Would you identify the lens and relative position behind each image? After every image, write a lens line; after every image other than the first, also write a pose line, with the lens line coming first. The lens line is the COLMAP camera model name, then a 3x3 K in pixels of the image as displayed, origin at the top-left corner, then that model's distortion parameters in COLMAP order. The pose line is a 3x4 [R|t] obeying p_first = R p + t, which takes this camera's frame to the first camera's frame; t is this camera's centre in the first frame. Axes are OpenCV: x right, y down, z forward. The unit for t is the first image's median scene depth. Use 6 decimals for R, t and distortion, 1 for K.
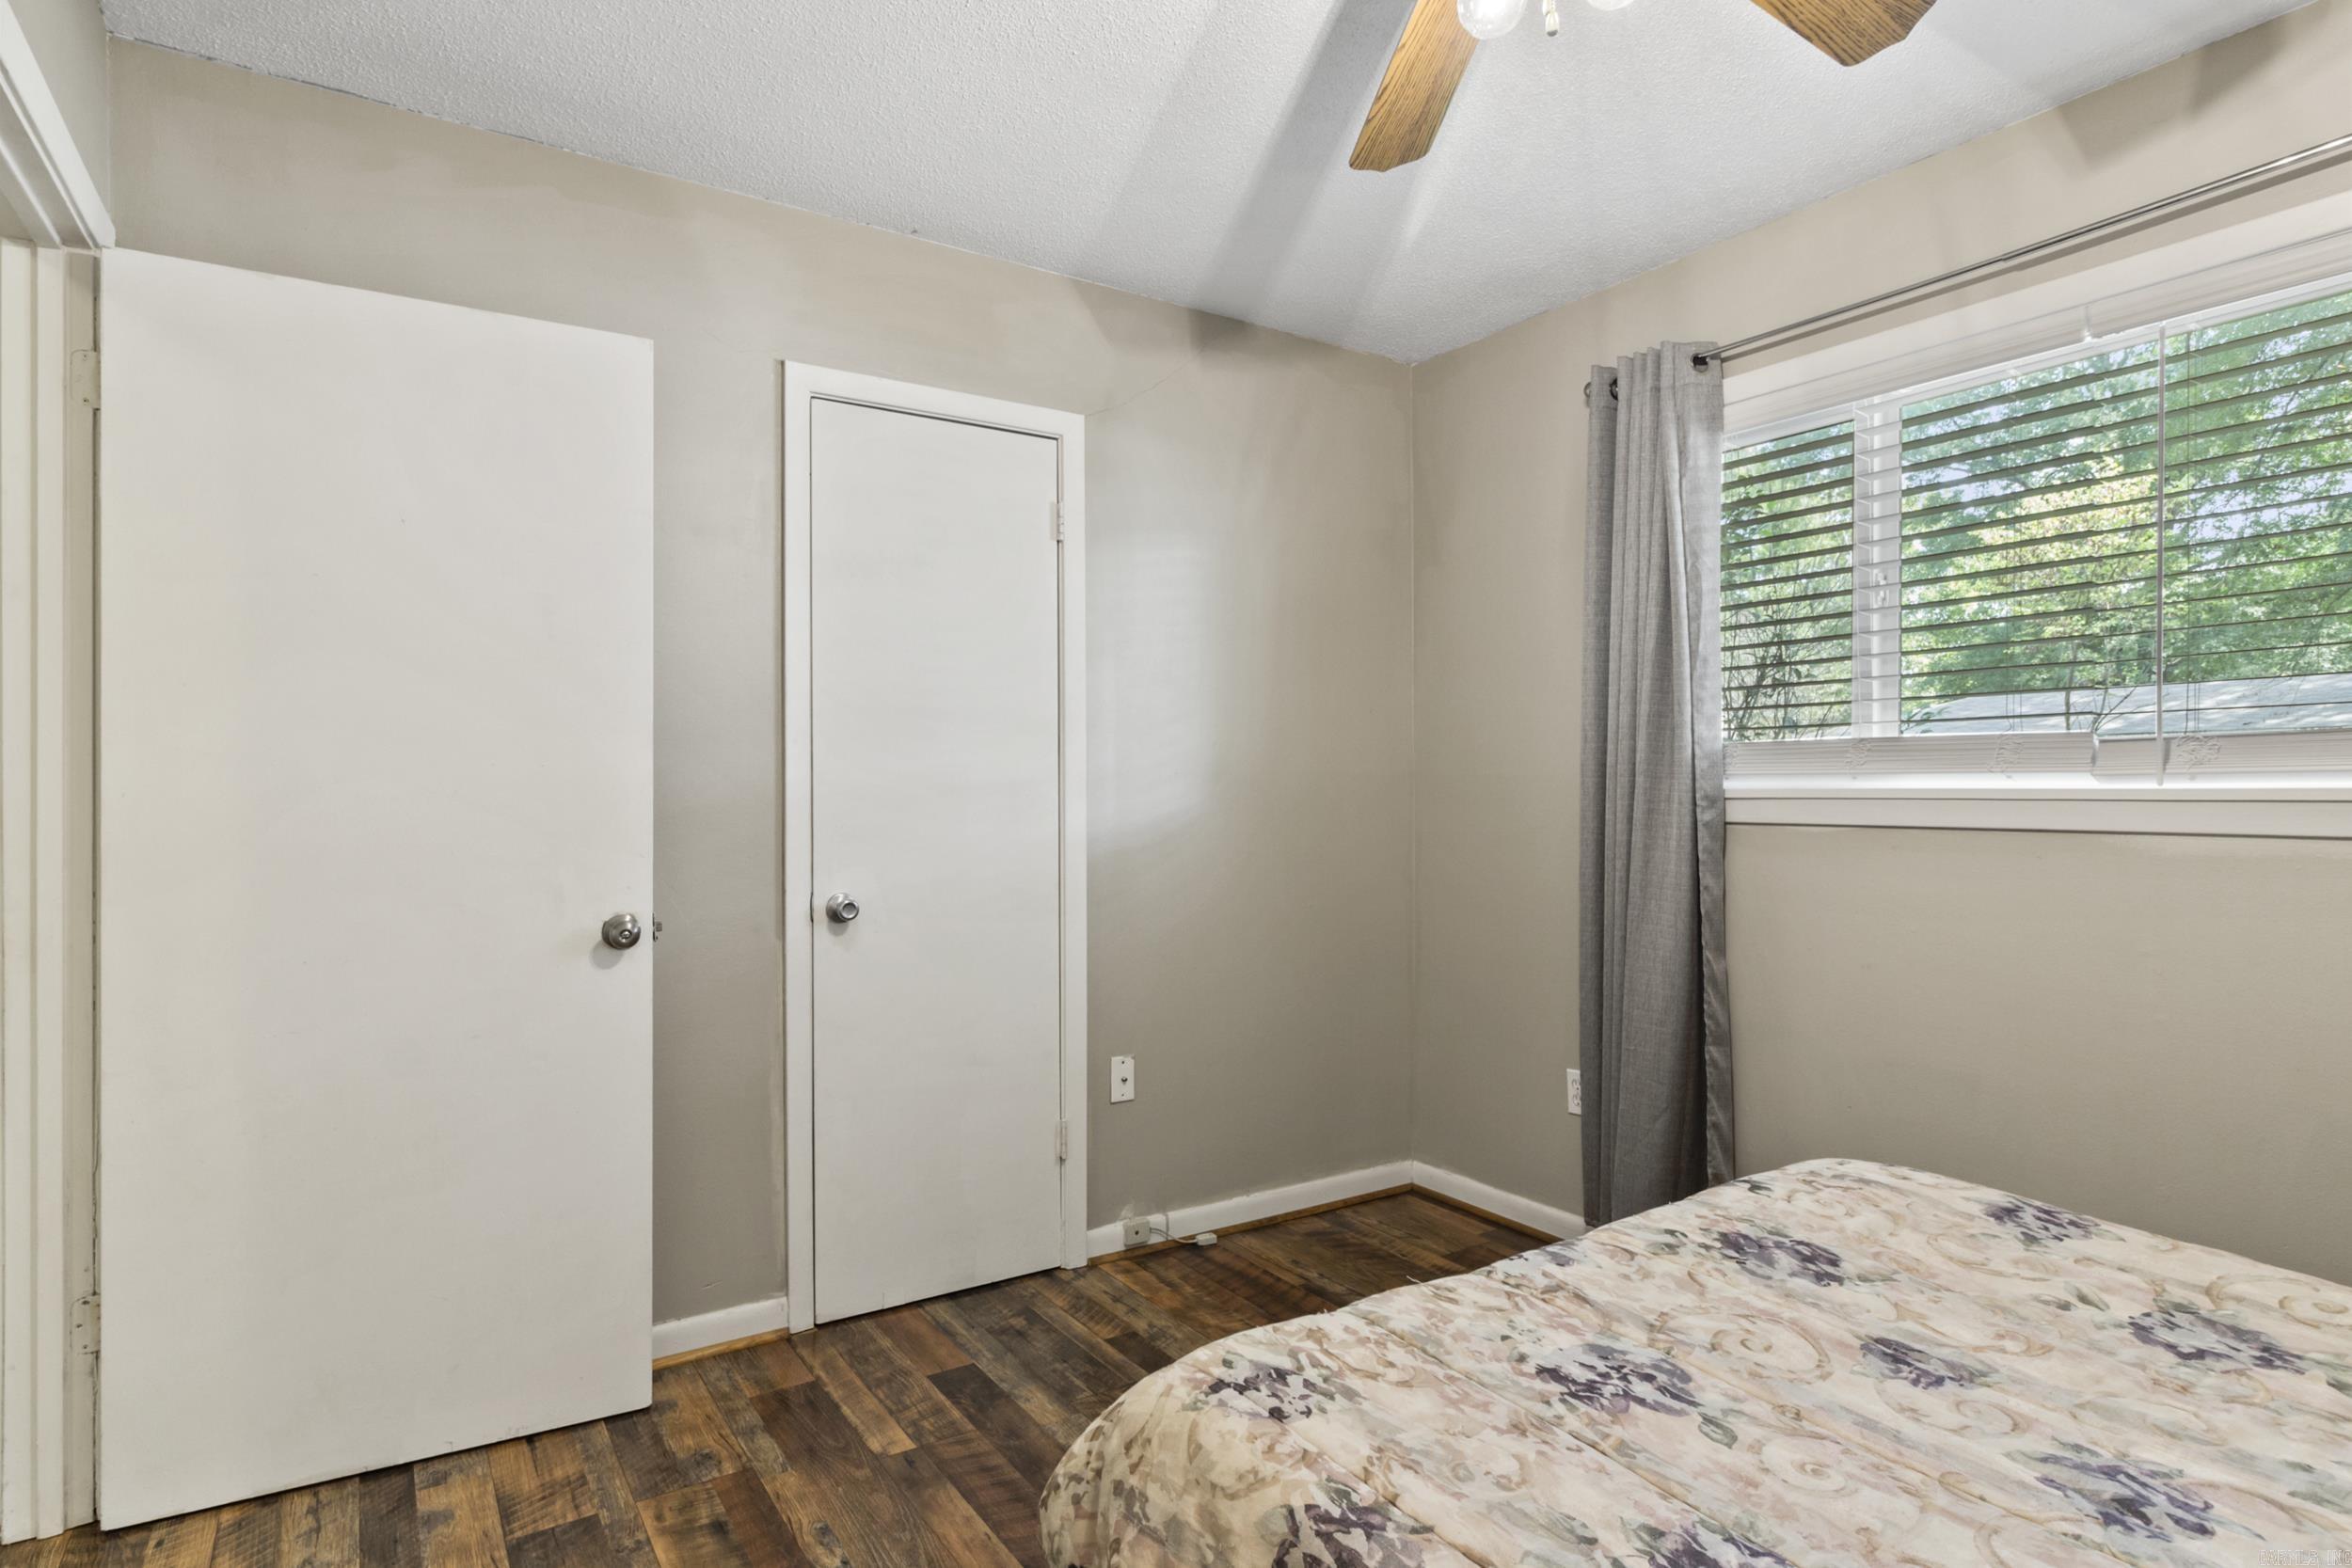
lens RADIAL K [[1275.5, 0, 1175.8], [0, 1275.5, 792.1], [0, 0, 1]] dist [-0.000117, 0.000151]
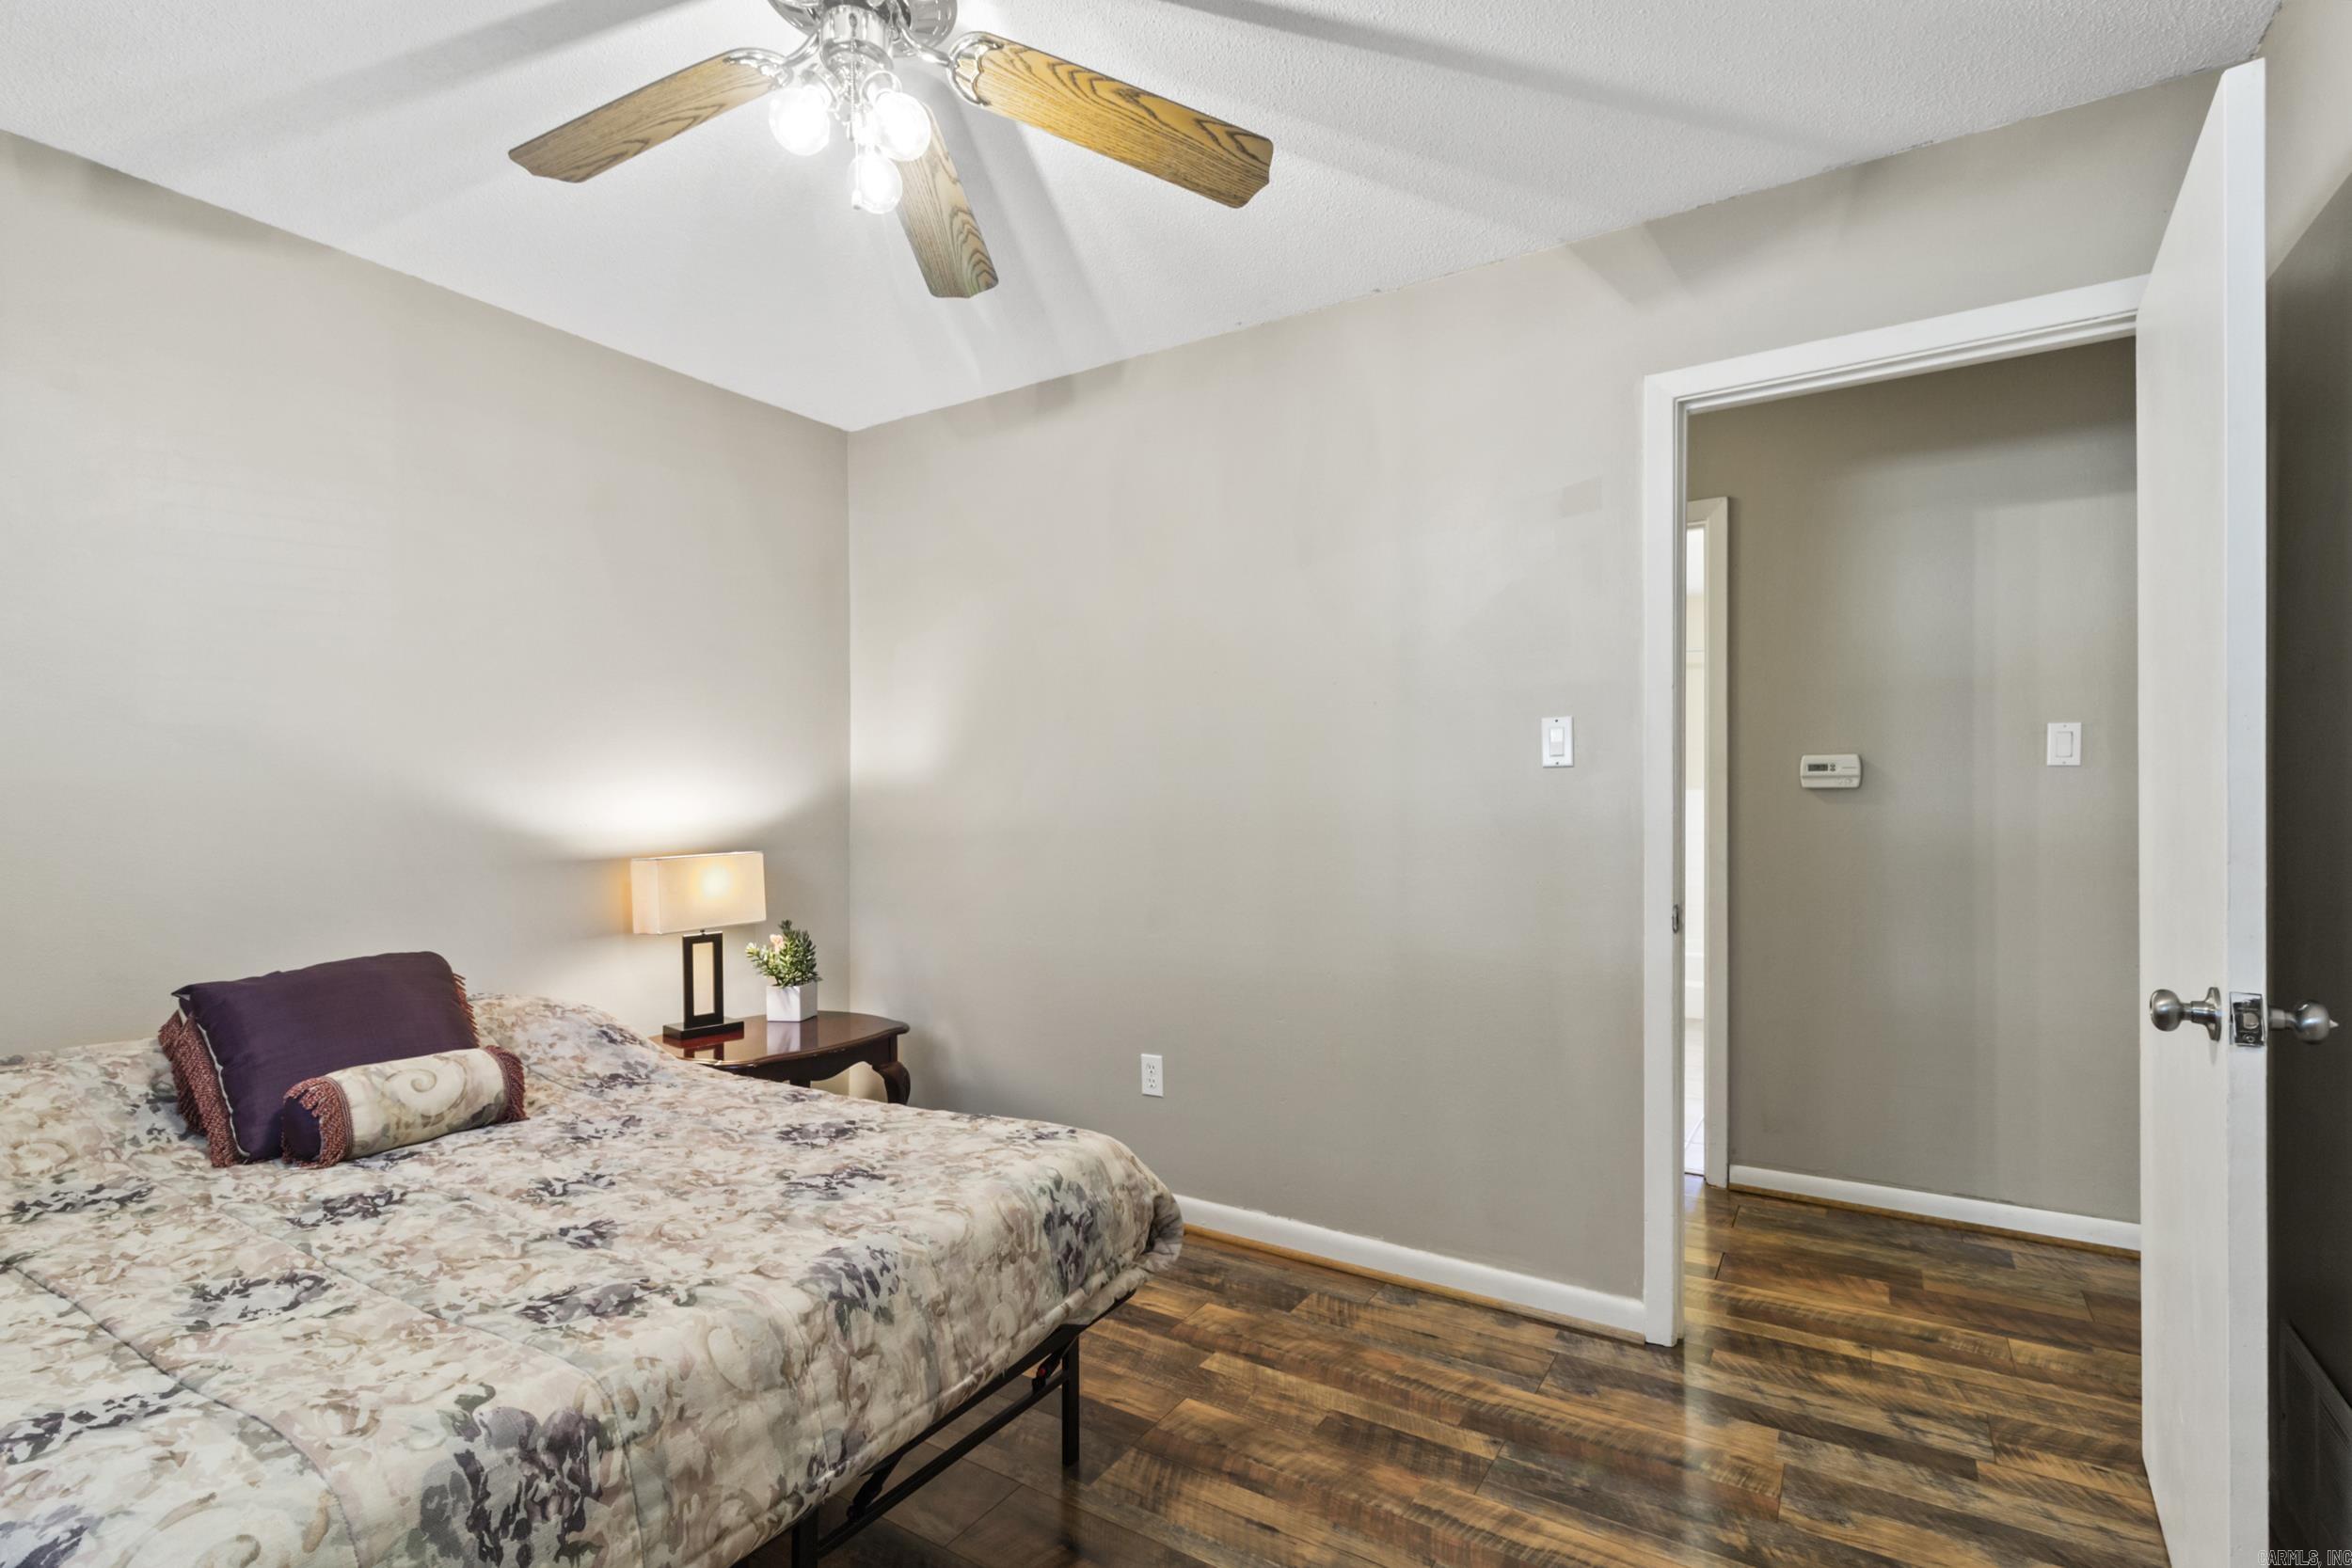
lens RADIAL K [[1097.3, 0, 1174.1], [0, 1097.3, 791.8], [0, 0, 1]] dist [0.000636, -0.000353]
pose [[-0.914420, -0.001660, -0.404763, 0.482074], [0.001284, 0.999975, -0.007002, -0.000977], [0.404764, -0.006923, -0.914395, 2.264932]]
